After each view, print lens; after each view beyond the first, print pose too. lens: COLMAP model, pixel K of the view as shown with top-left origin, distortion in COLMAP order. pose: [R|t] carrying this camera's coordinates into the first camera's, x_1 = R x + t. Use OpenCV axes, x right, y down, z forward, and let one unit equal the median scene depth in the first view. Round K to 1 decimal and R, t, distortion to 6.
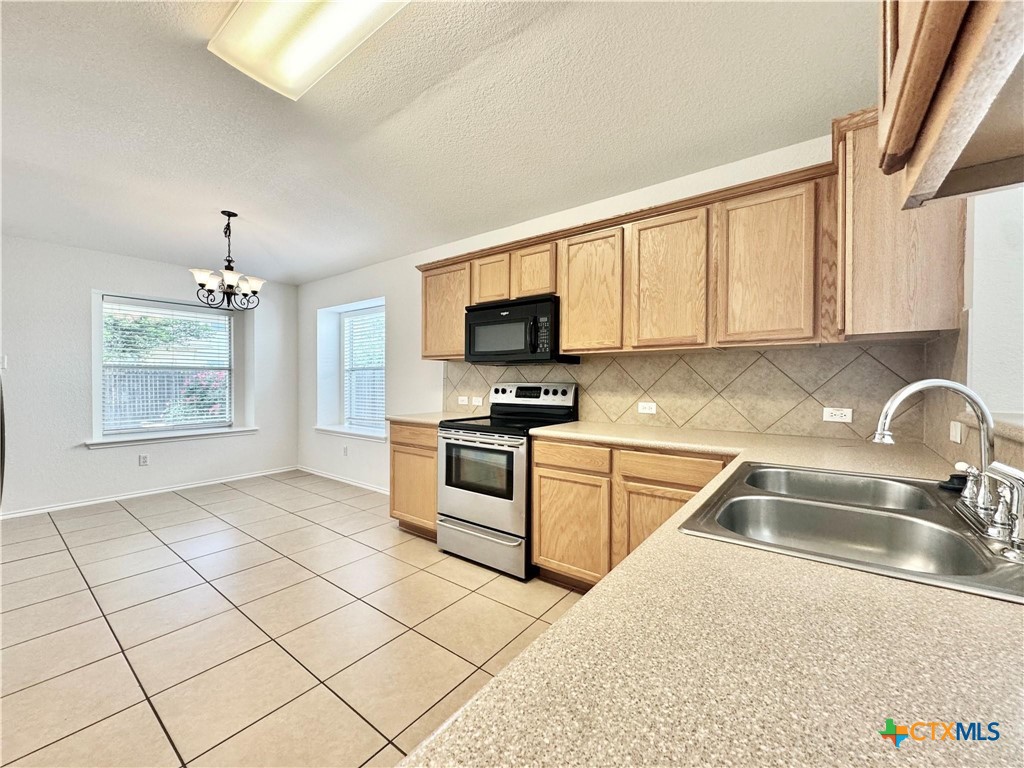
lens RADIAL K [[412.5, 0, 507.8], [0, 412.5, 386.1], [0, 0, 1]] dist [-0.007344, 0.001984]
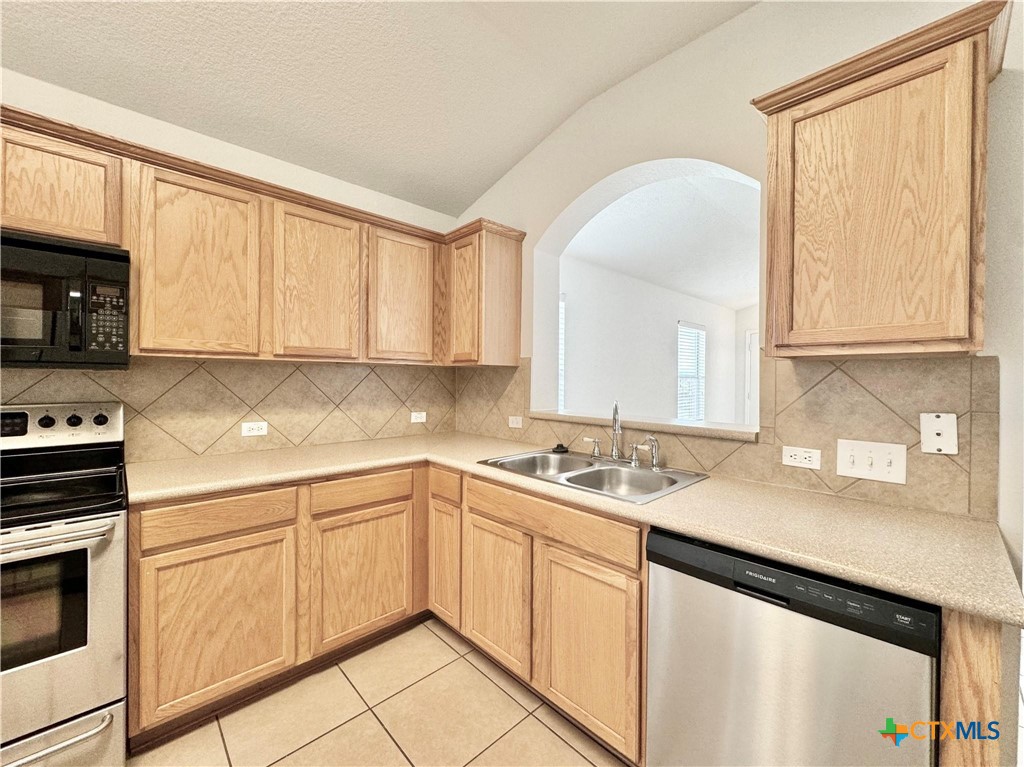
lens RADIAL K [[412.5, 0, 515.4], [0, 412.5, 381.8], [0, 0, 1]] dist [-0.007344, 0.001984]
pose [[0.148706, -0.008119, 0.988848, -0.394395], [0.004965, 0.999960, 0.007463, -0.043799], [-0.988869, 0.003800, 0.148740, 0.398716]]
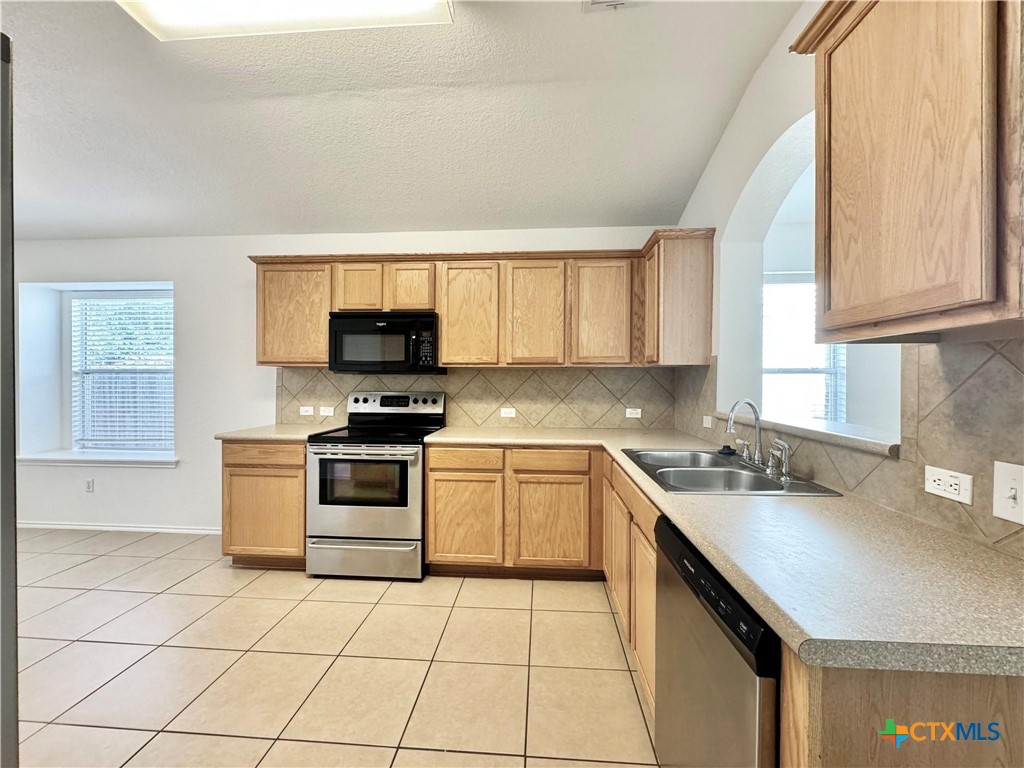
lens RADIAL K [[412.5, 0, 512.0], [0, 412.5, 386.0], [0, 0, 1]] dist [-0.007344, 0.001984]
pose [[0.834041, -0.005641, 0.551674, -0.335363], [0.005210, 0.999984, 0.002348, -0.029477], [-0.551678, 0.000916, 0.834056, -0.016533]]
